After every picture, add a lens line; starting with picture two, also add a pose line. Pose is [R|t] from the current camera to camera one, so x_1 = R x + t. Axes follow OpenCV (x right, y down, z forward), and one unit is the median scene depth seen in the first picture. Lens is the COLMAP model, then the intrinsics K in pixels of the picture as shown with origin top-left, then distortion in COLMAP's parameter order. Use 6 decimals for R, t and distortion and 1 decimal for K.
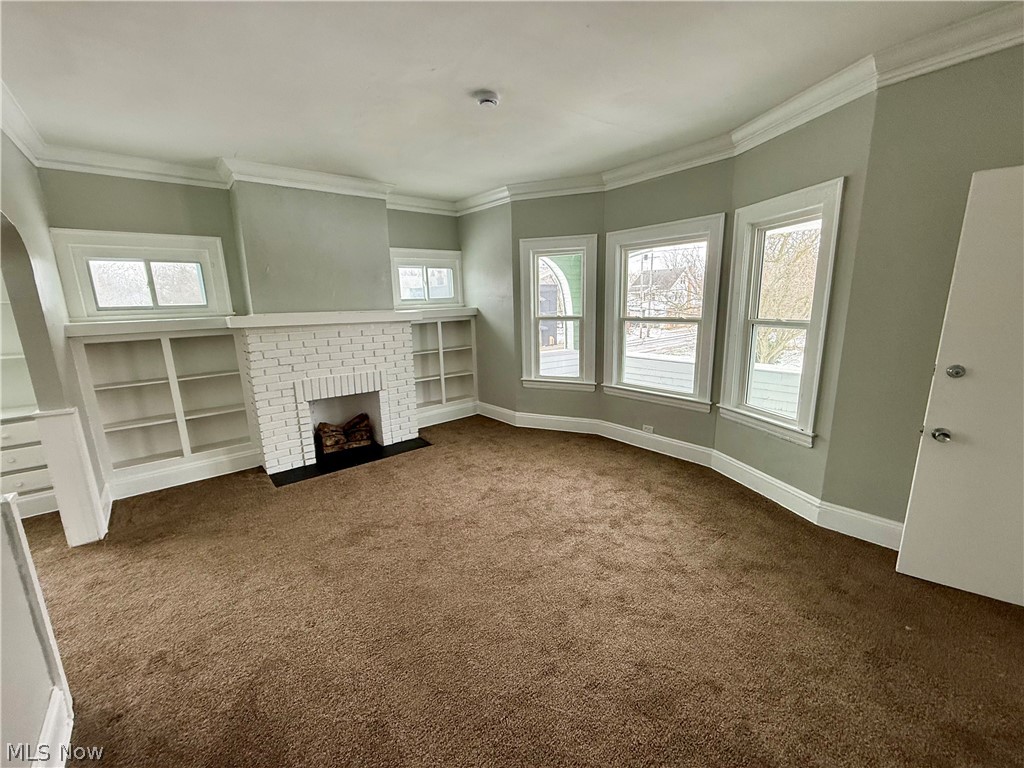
lens RADIAL K [[407.3, 0, 503.7], [0, 407.3, 383.1], [0, 0, 1]] dist [0.001121, -0.000638]
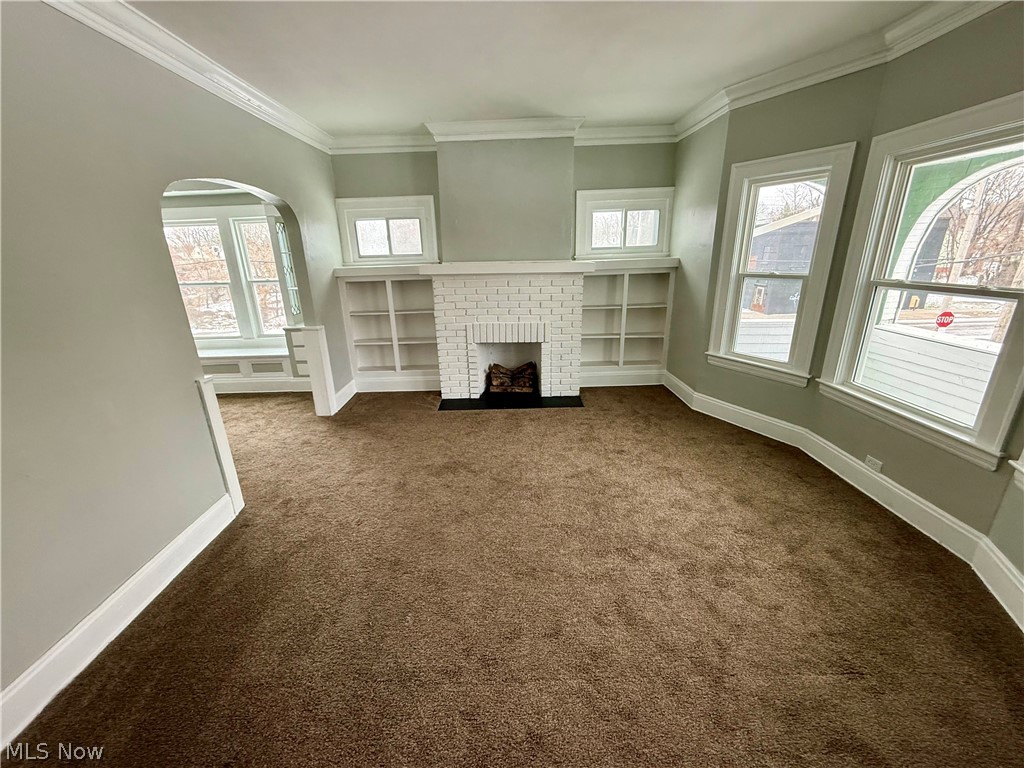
lens RADIAL K [[407.3, 0, 514.2], [0, 407.3, 381.6], [0, 0, 1]] dist [0.001121, -0.000638]
pose [[0.773229, 0.198648, -0.602209, 0.324693], [-0.119764, 0.978323, 0.168940, -0.058641], [0.622715, -0.058507, 0.780258, 0.200083]]
